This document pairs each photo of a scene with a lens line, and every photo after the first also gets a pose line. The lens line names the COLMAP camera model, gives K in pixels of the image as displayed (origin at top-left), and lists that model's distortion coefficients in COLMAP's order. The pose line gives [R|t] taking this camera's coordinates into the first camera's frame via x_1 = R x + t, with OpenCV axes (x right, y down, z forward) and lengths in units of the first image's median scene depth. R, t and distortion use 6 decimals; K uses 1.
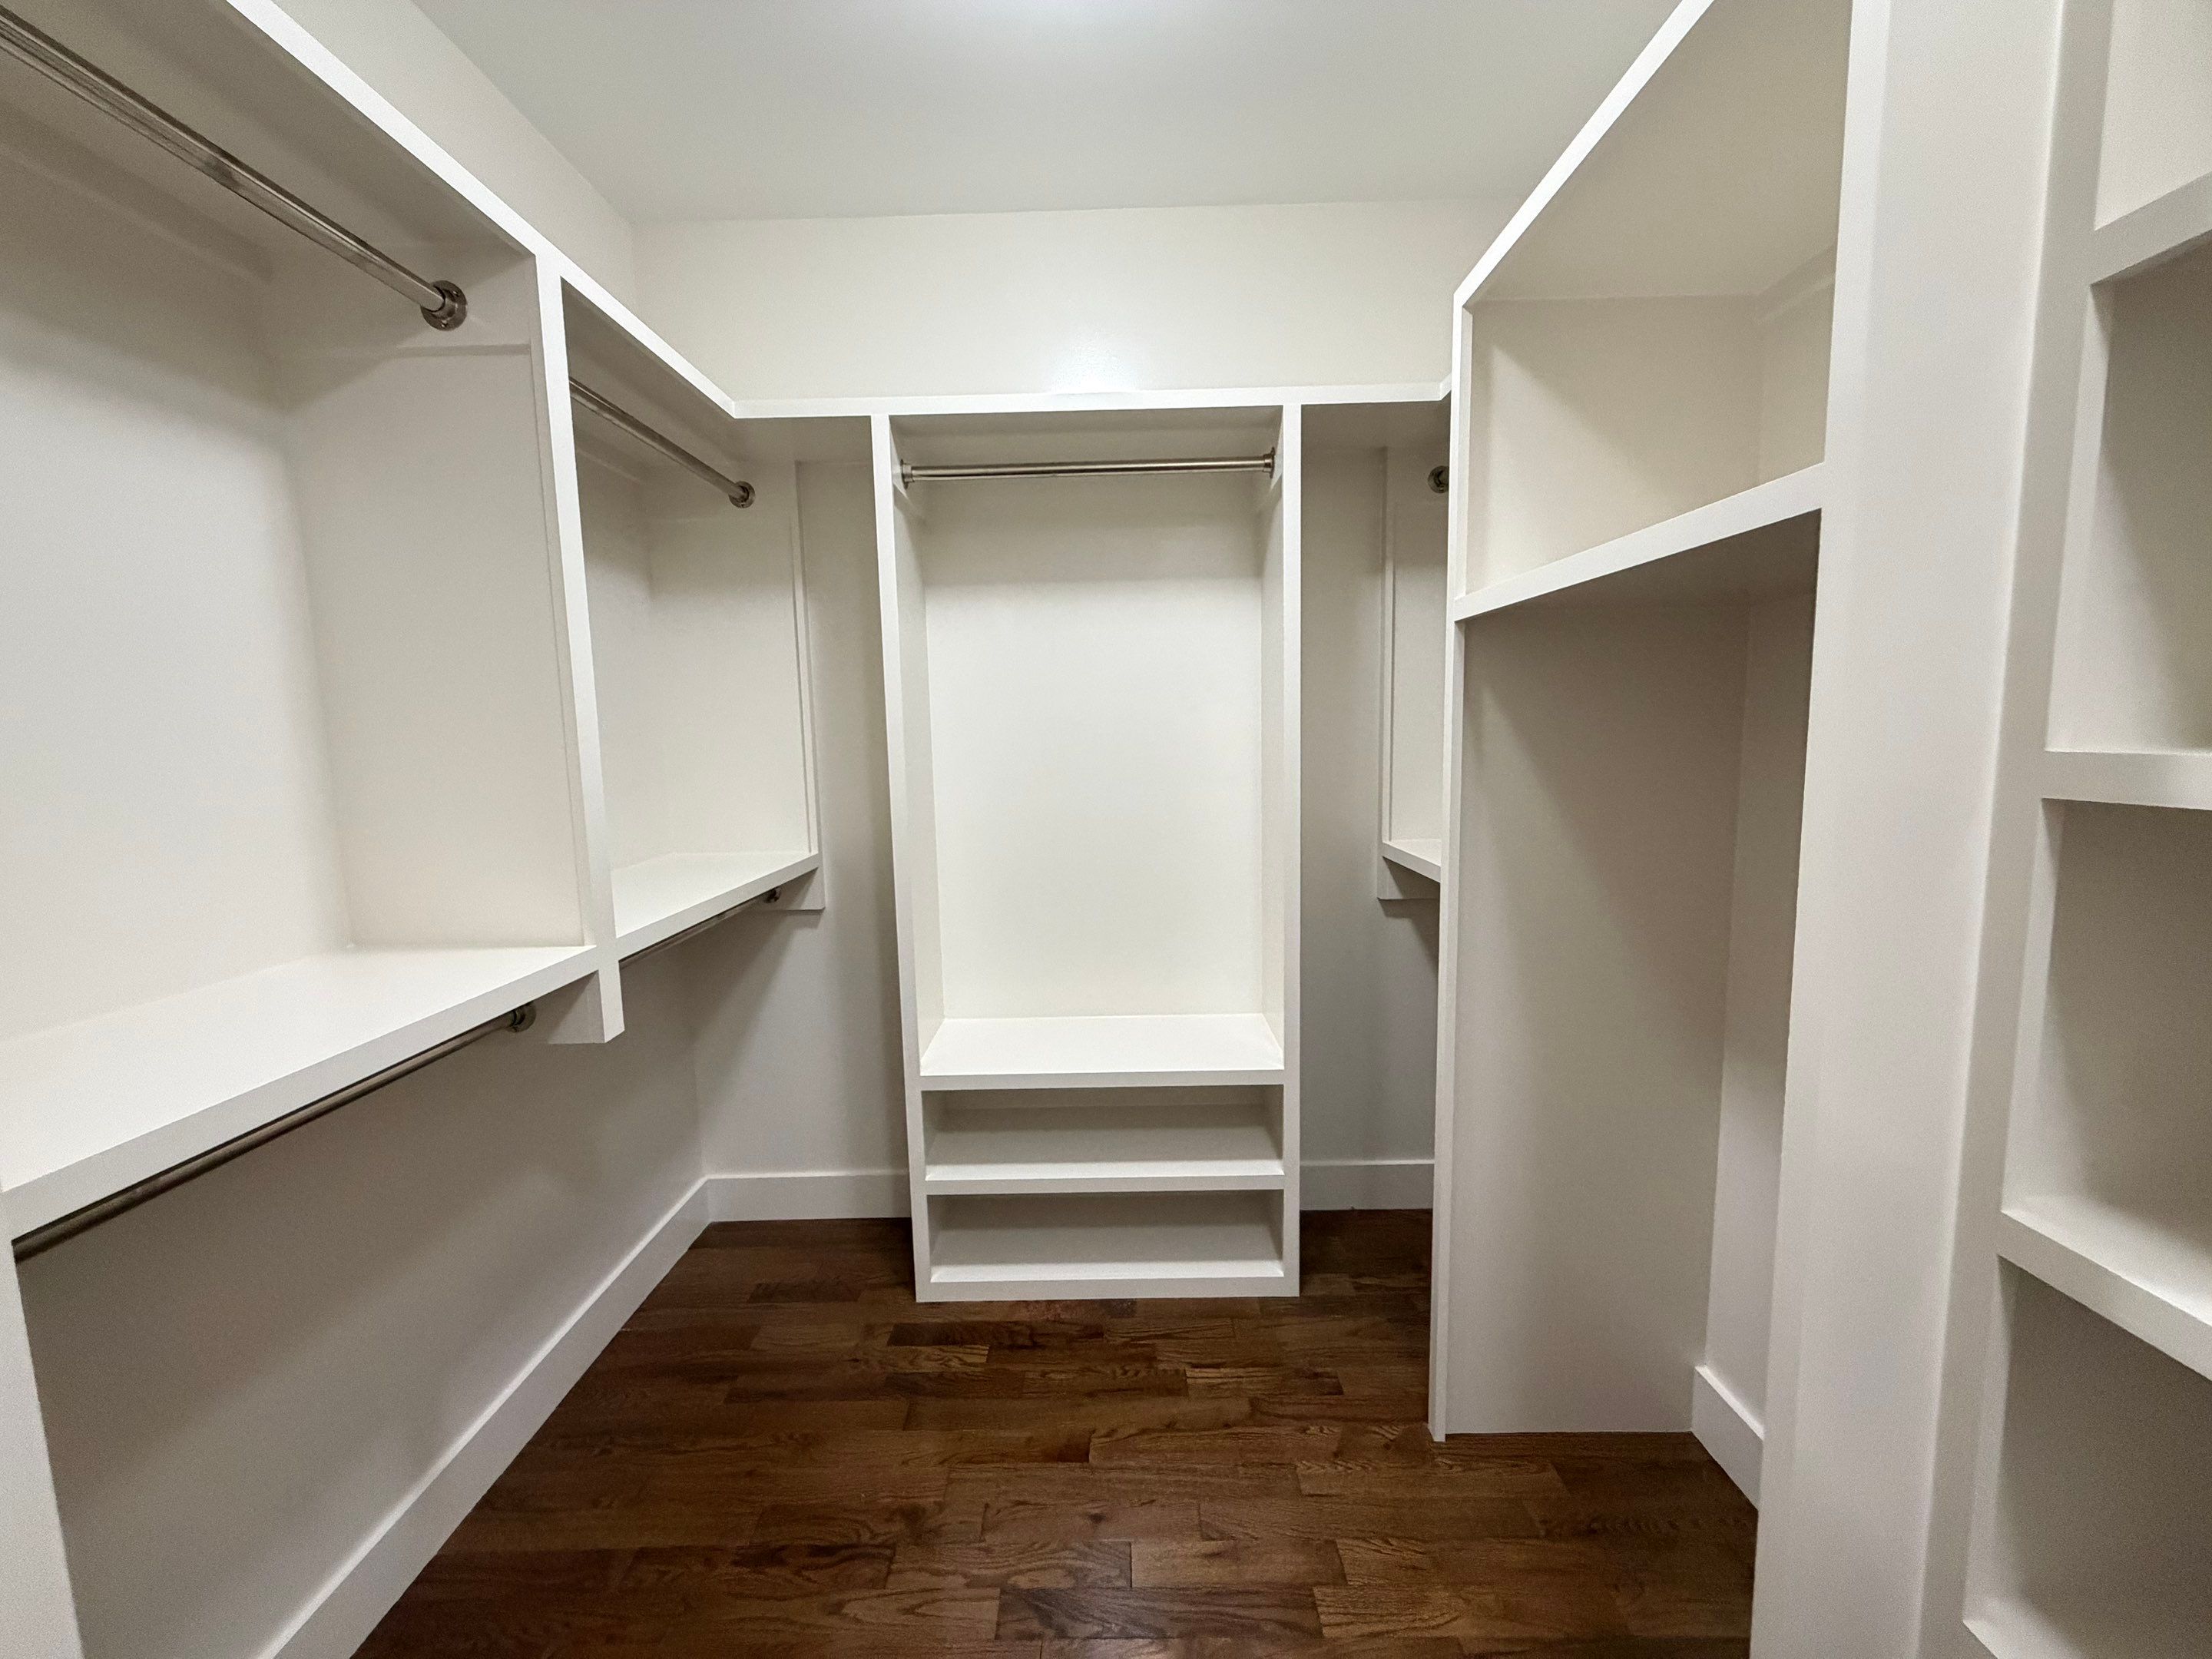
lens RADIAL K [[879.4, 0, 1104.5], [0, 879.4, 829.3], [0, 0, 1]] dist [0.002231, -0.000264]
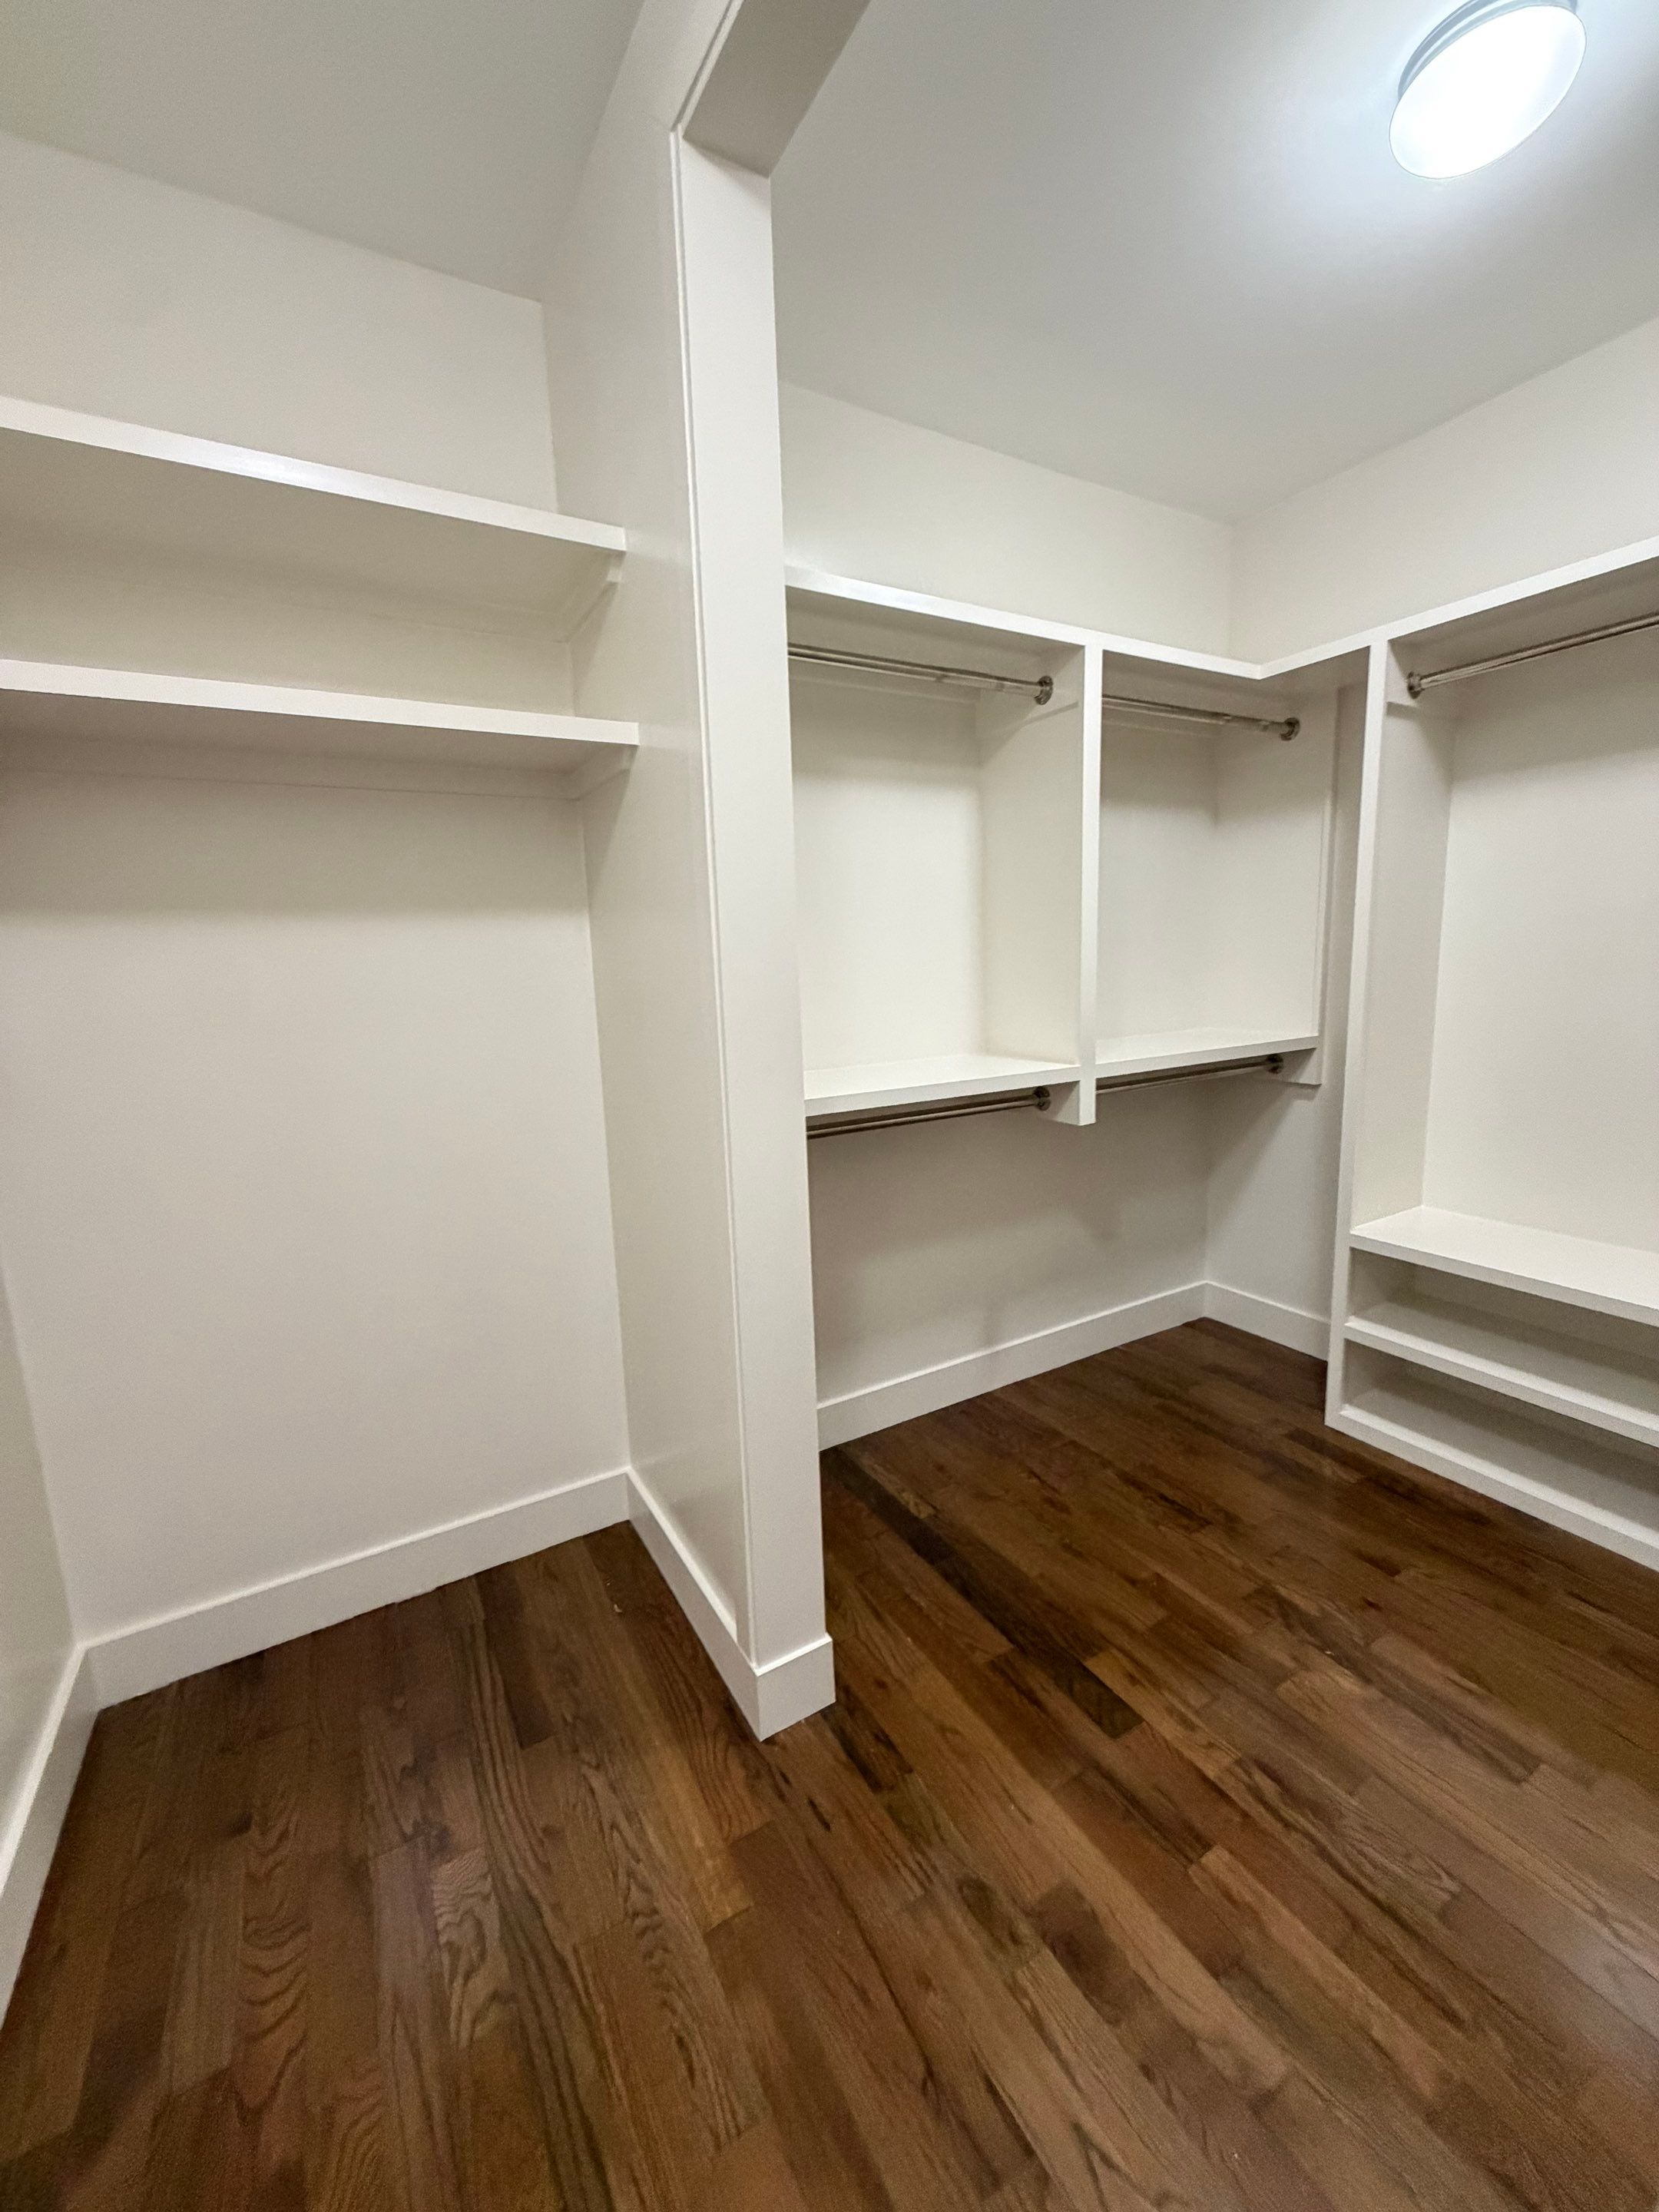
lens RADIAL K [[879.4, 0, 831.9], [0, 879.4, 1101.8], [0, 0, 1]] dist [0.002231, -0.000264]
pose [[0.513709, 0.142789, -0.845999, 0.429029], [-0.072832, 0.989752, 0.122827, 0.022530], [0.854867, -0.001481, 0.518844, -0.184088]]
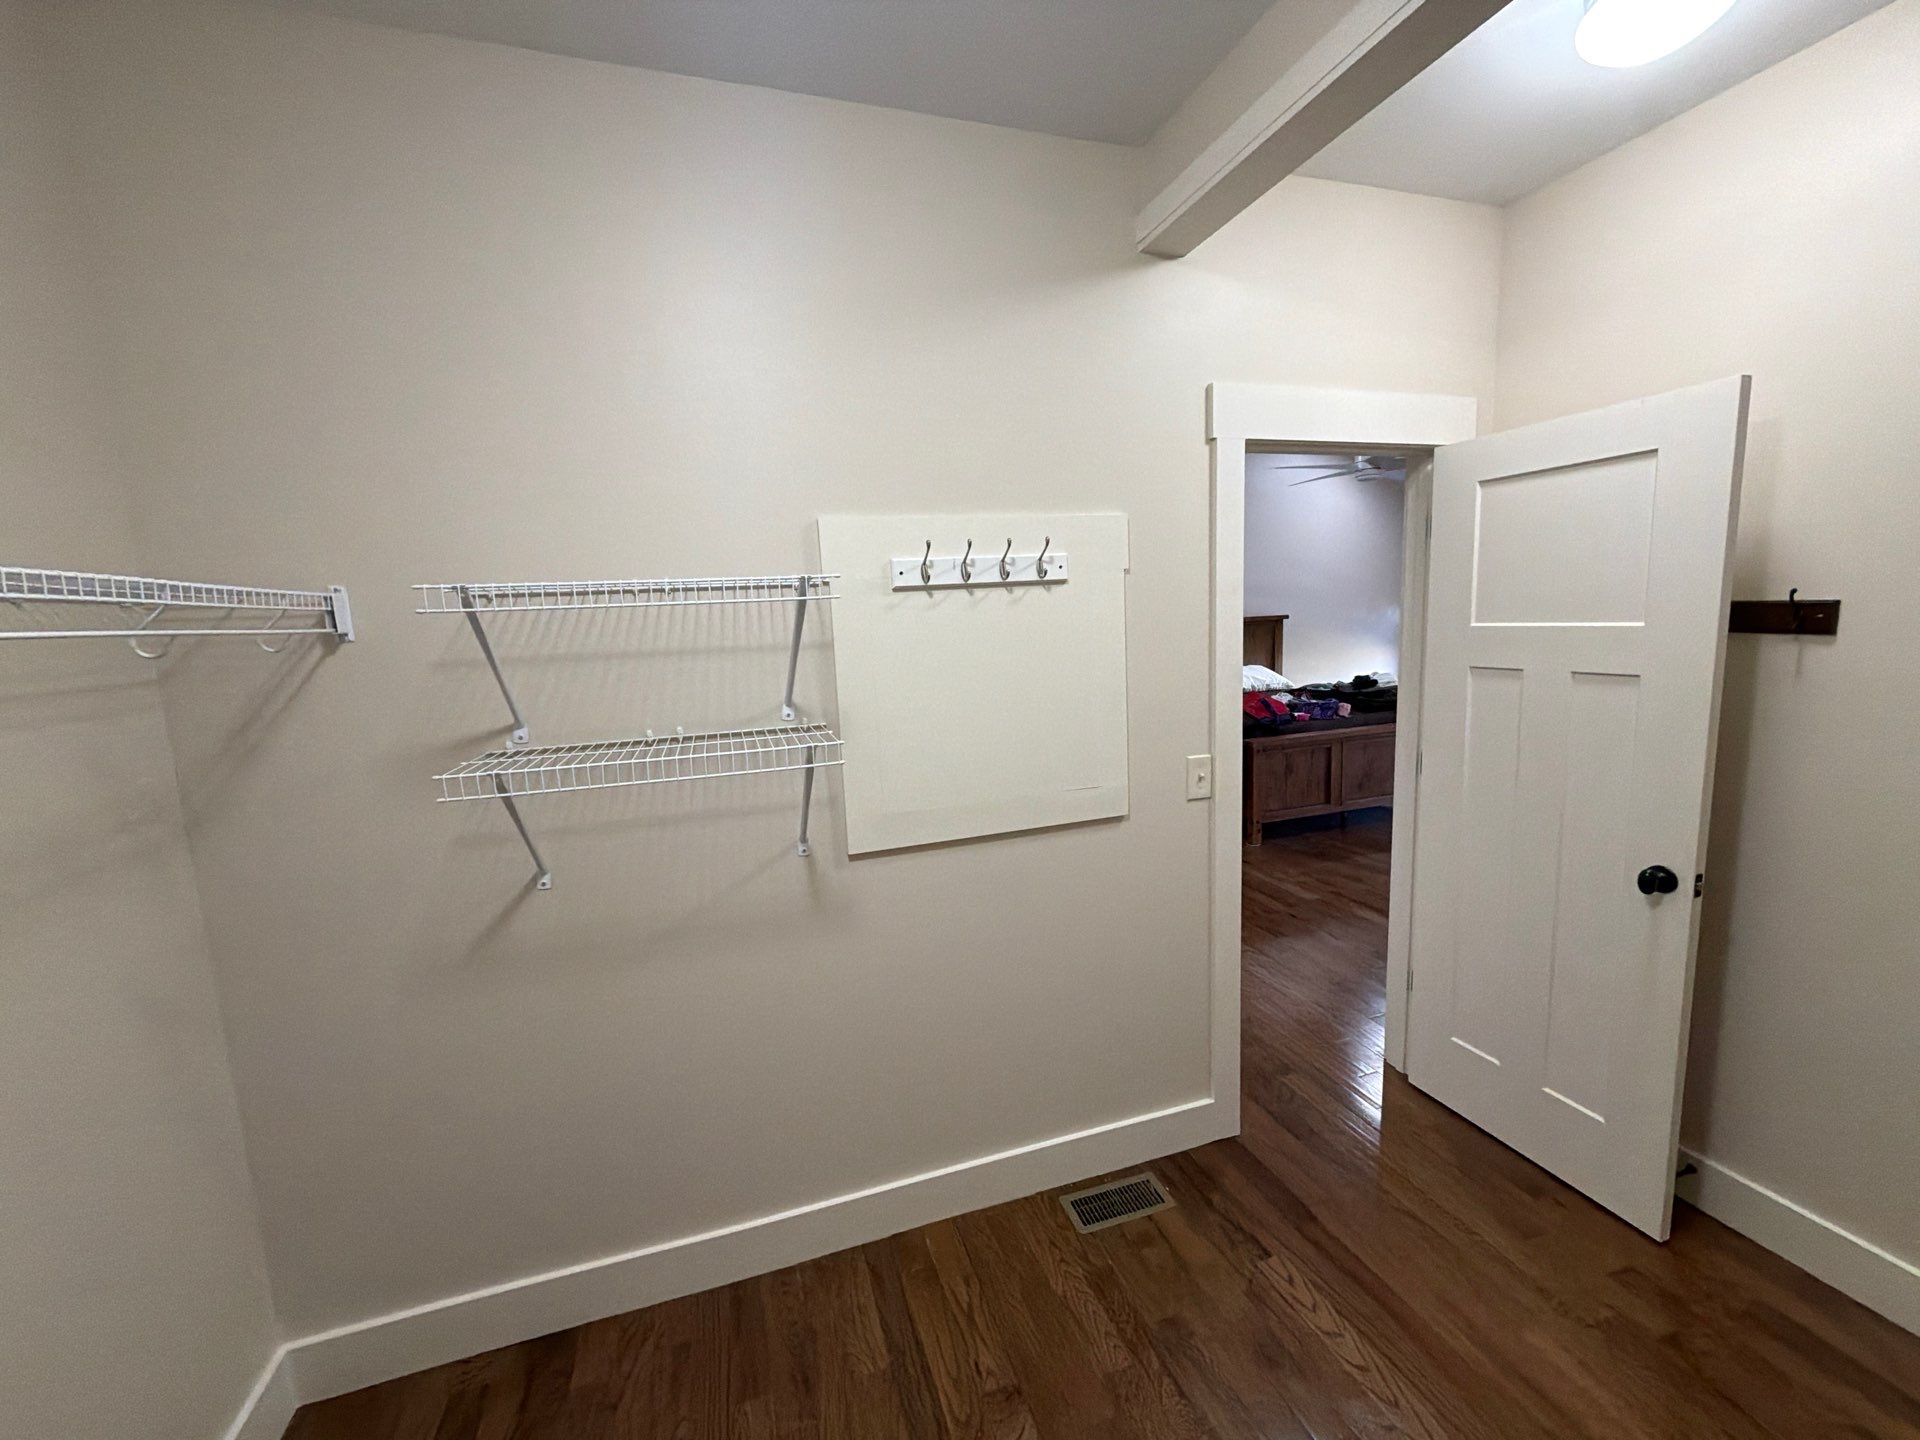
lens RADIAL K [[763.3, 0, 963.1], [0, 763.3, 711.4], [0, 0, 1]] dist [0.002231, -0.000264]
pose [[-0.321438, -0.083876, 0.943208, -0.352302], [0.154319, 0.978113, 0.139571, -0.182710], [-0.934271, 0.190418, -0.301459, 0.751425]]
